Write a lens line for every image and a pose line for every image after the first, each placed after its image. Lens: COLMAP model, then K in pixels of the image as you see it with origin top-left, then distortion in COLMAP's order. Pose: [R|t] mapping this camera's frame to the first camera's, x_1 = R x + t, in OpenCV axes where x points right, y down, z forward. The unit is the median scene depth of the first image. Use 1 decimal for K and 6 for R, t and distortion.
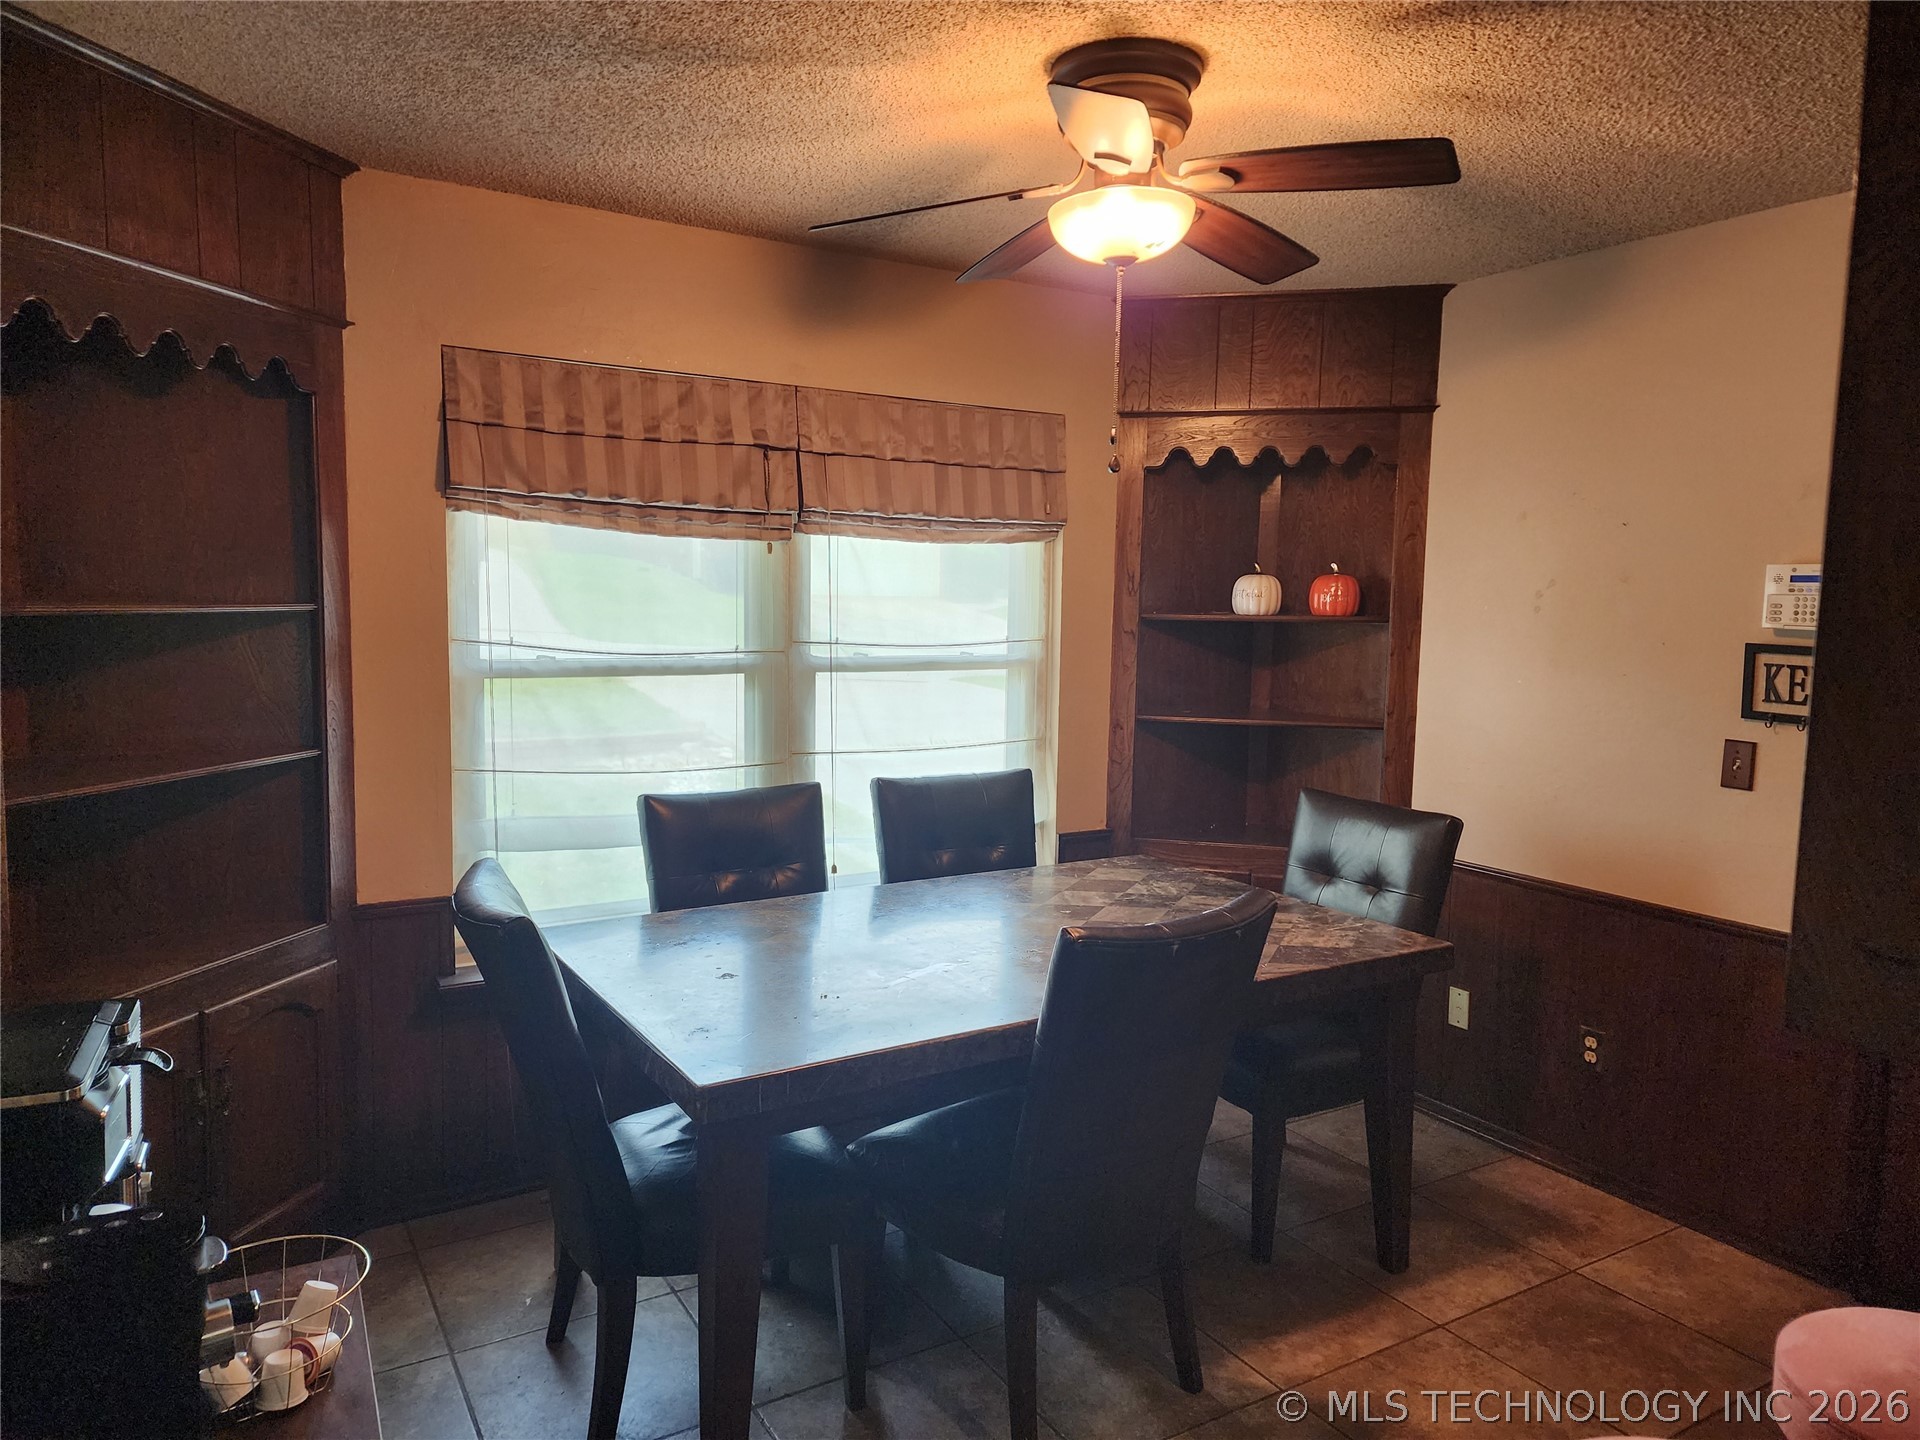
lens RADIAL K [[1287.4, 0, 960.0], [0, 1287.4, 720.0], [0, 0, 1]] dist [0.004458, 0.001297]
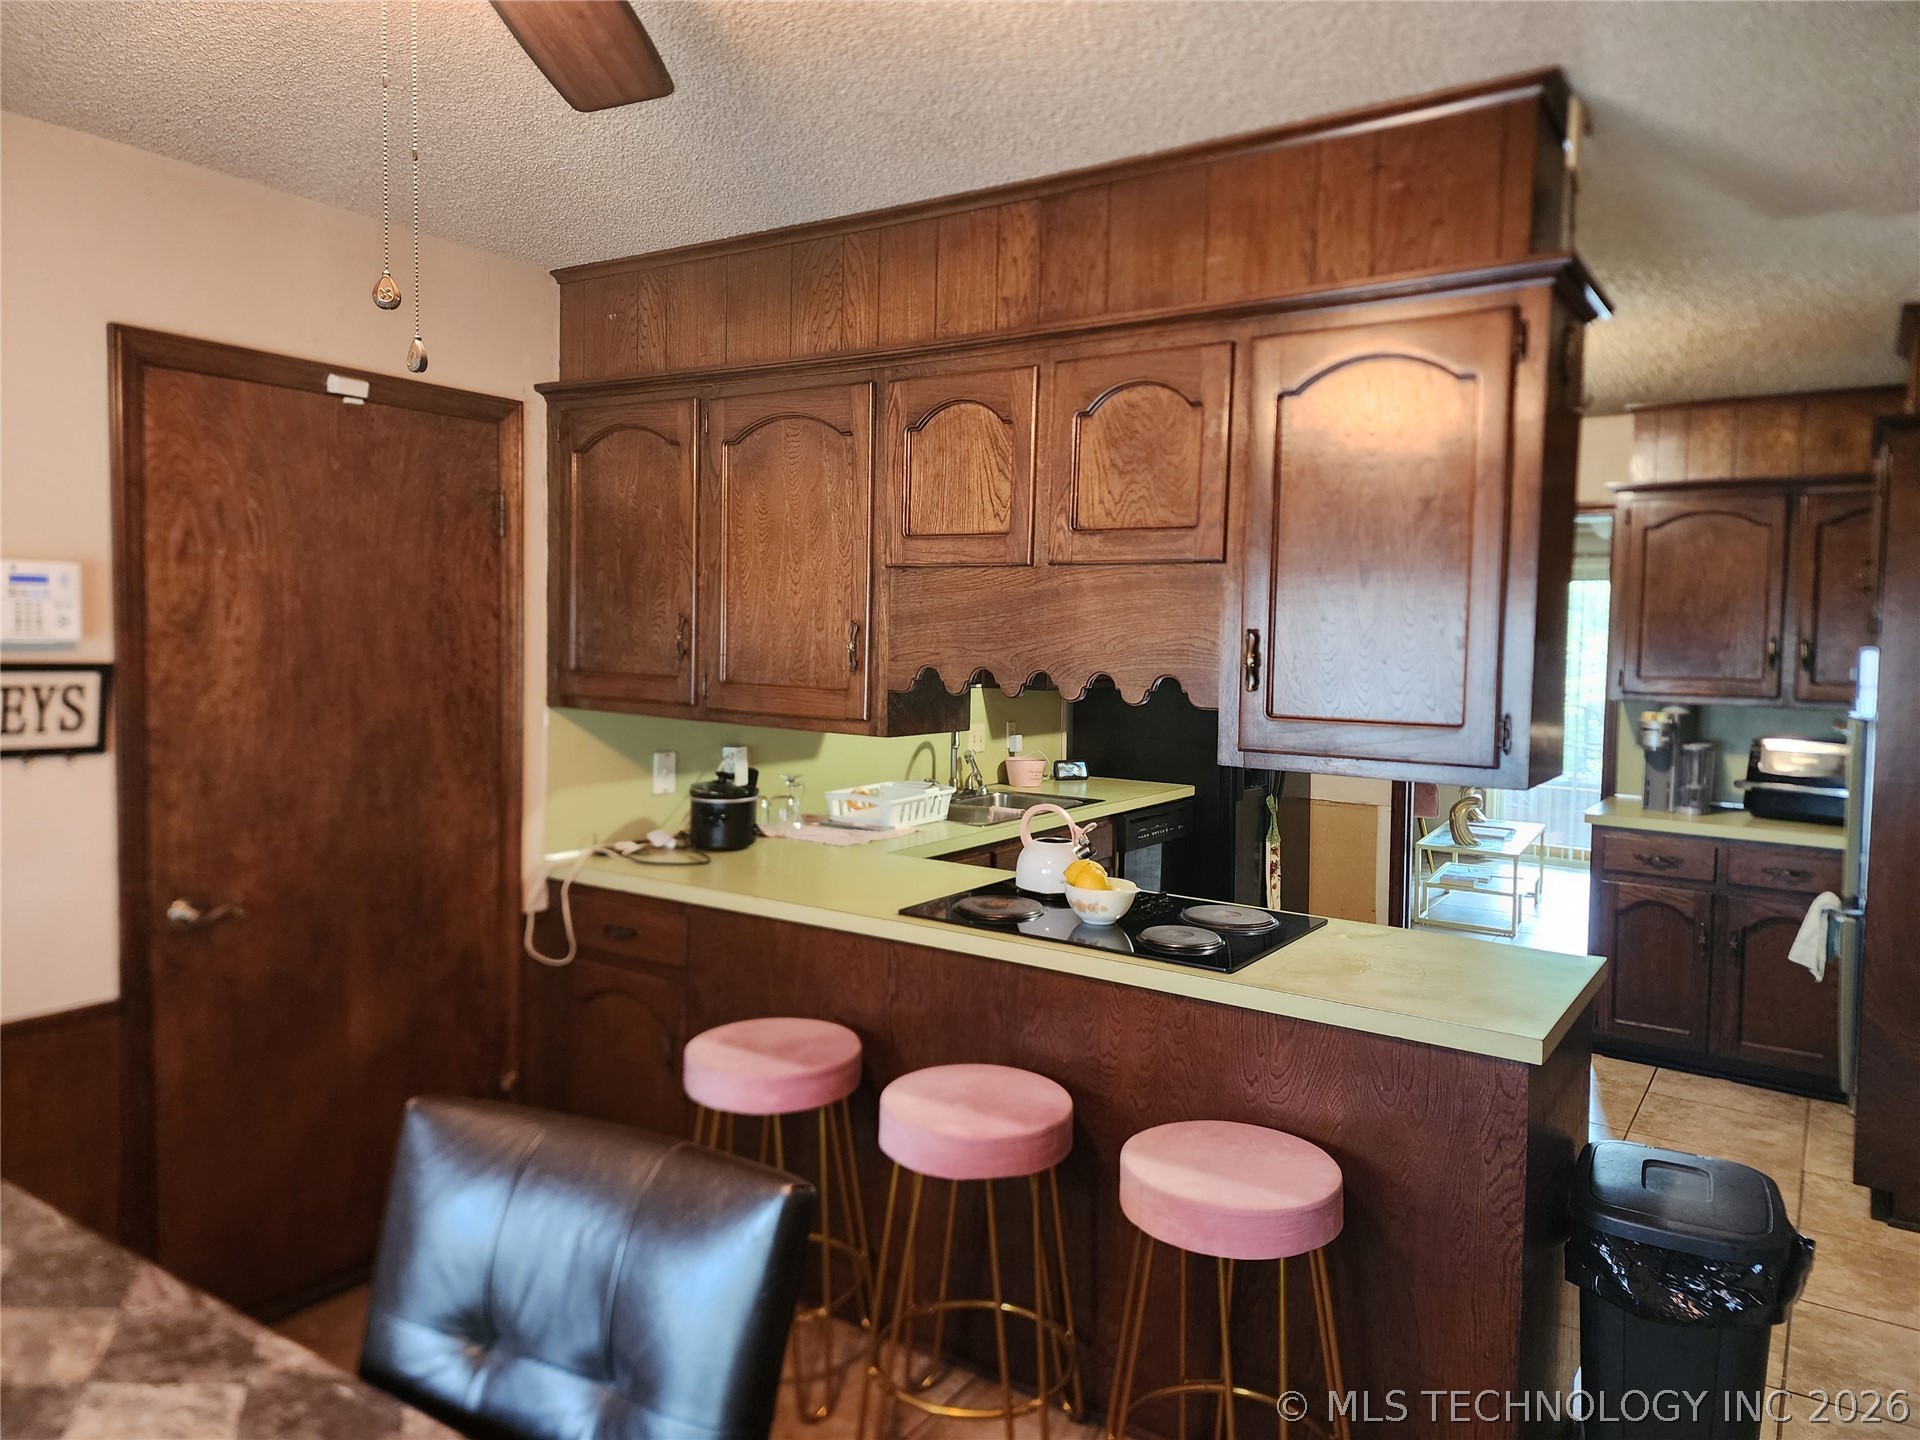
lens RADIAL K [[1287.4, 0, 960.0], [0, 1287.4, 720.0], [0, 0, 1]] dist [0.004458, 0.001297]
pose [[-0.415690, -0.095661, 0.904461, -0.278955], [0.062603, 0.989085, 0.133384, -0.078061], [-0.907349, 0.112069, -0.405164, 0.675163]]
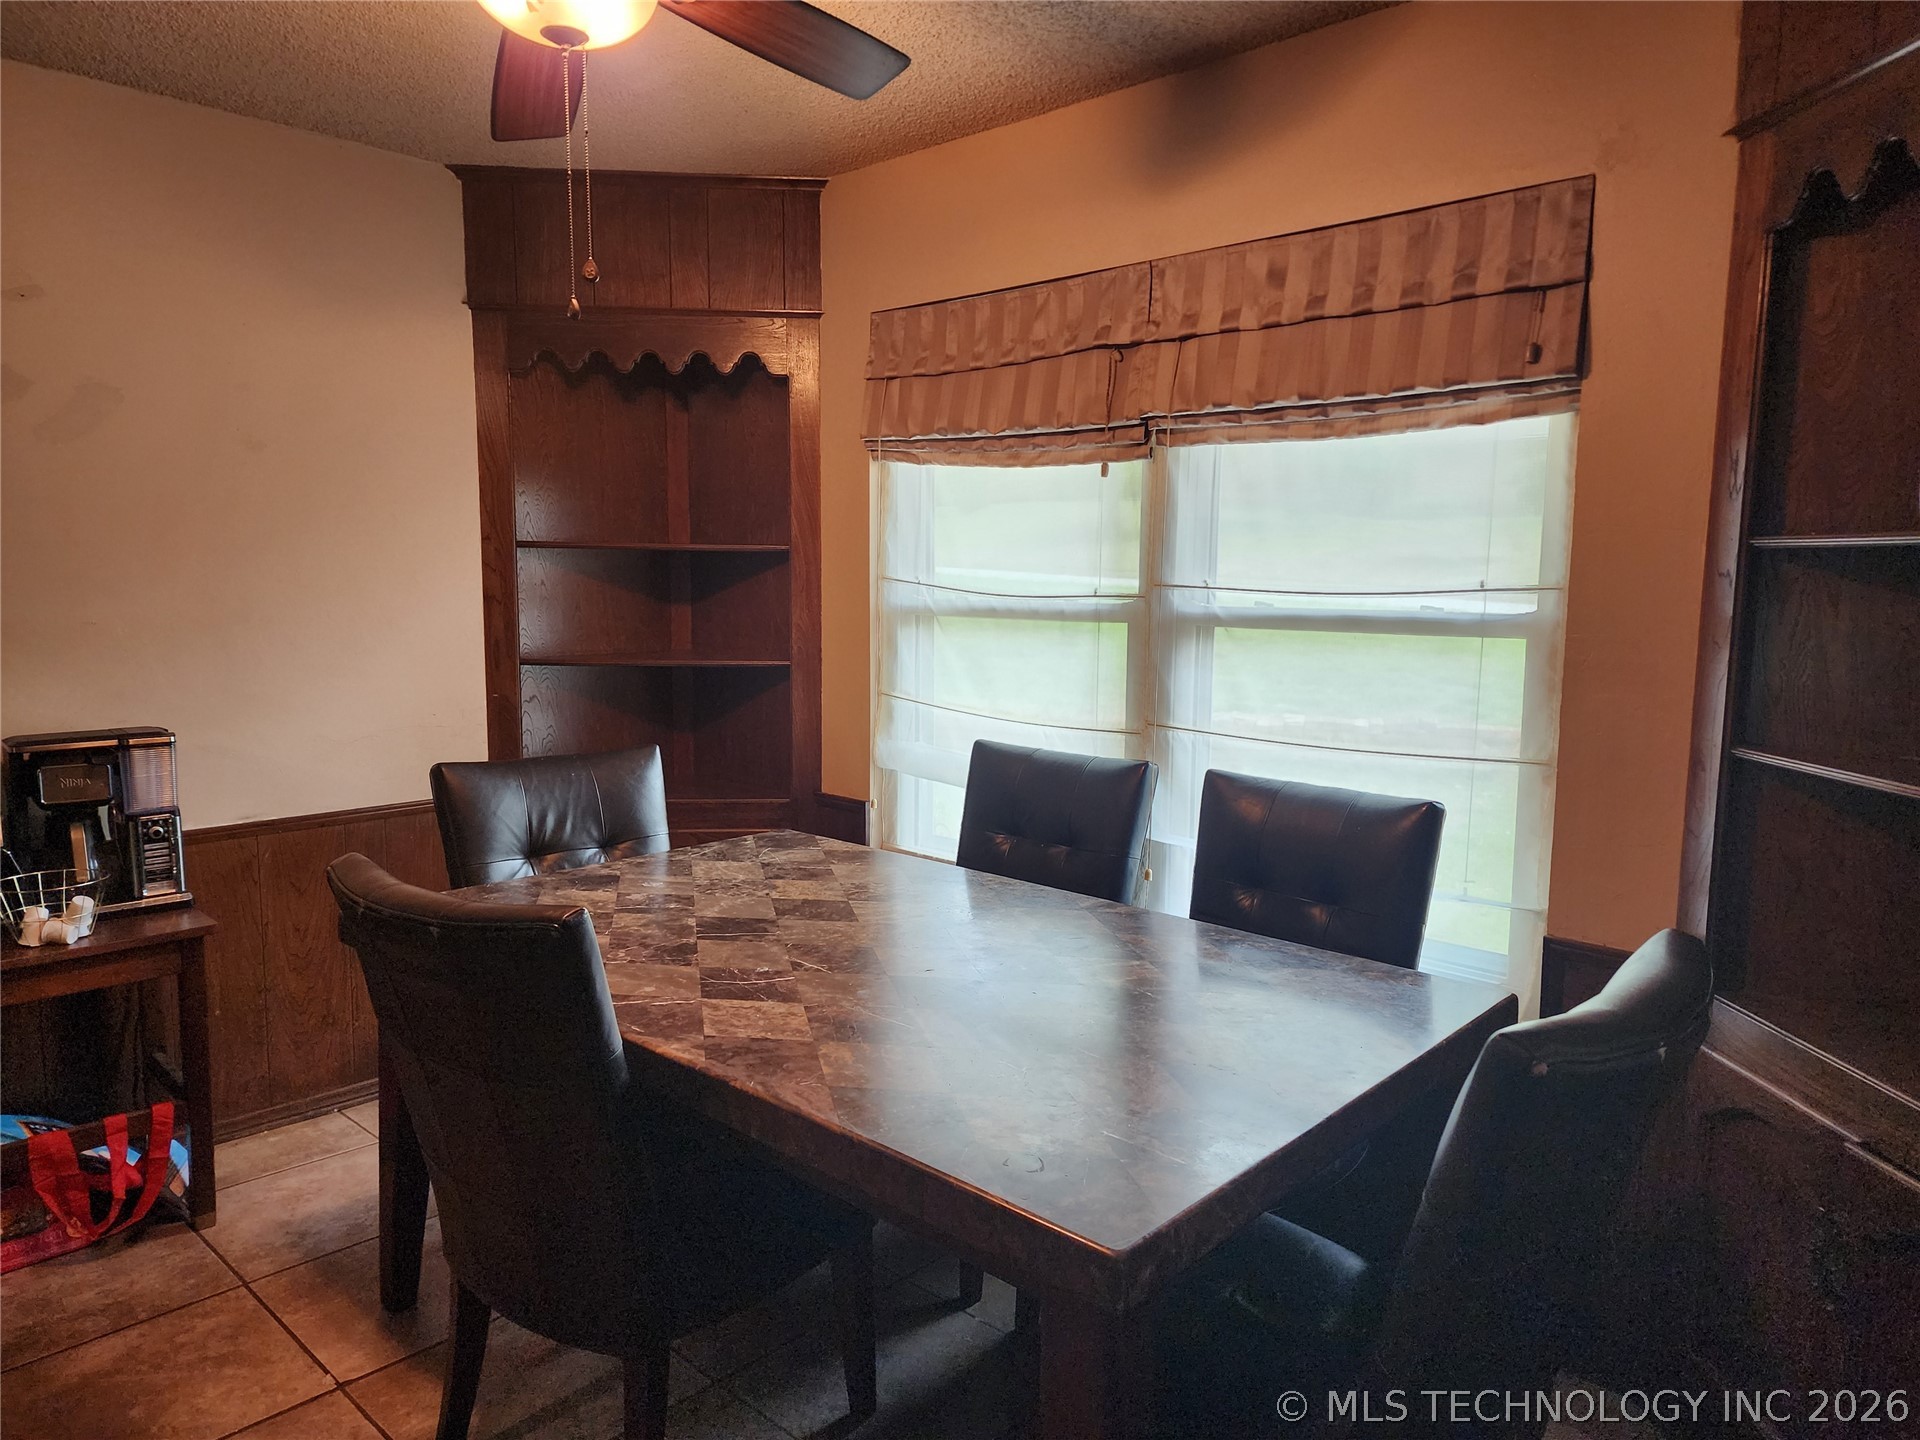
lens RADIAL K [[1299.6, 0, 960.0], [0, 1299.6, 720.0], [0, 0, 1]] dist [0.049575, -0.000260]
pose [[0.255132, 0.097809, -0.961946, 0.638509], [-0.090799, 0.992898, 0.076874, -0.028844], [0.962633, 0.067730, 0.262201, 0.684983]]
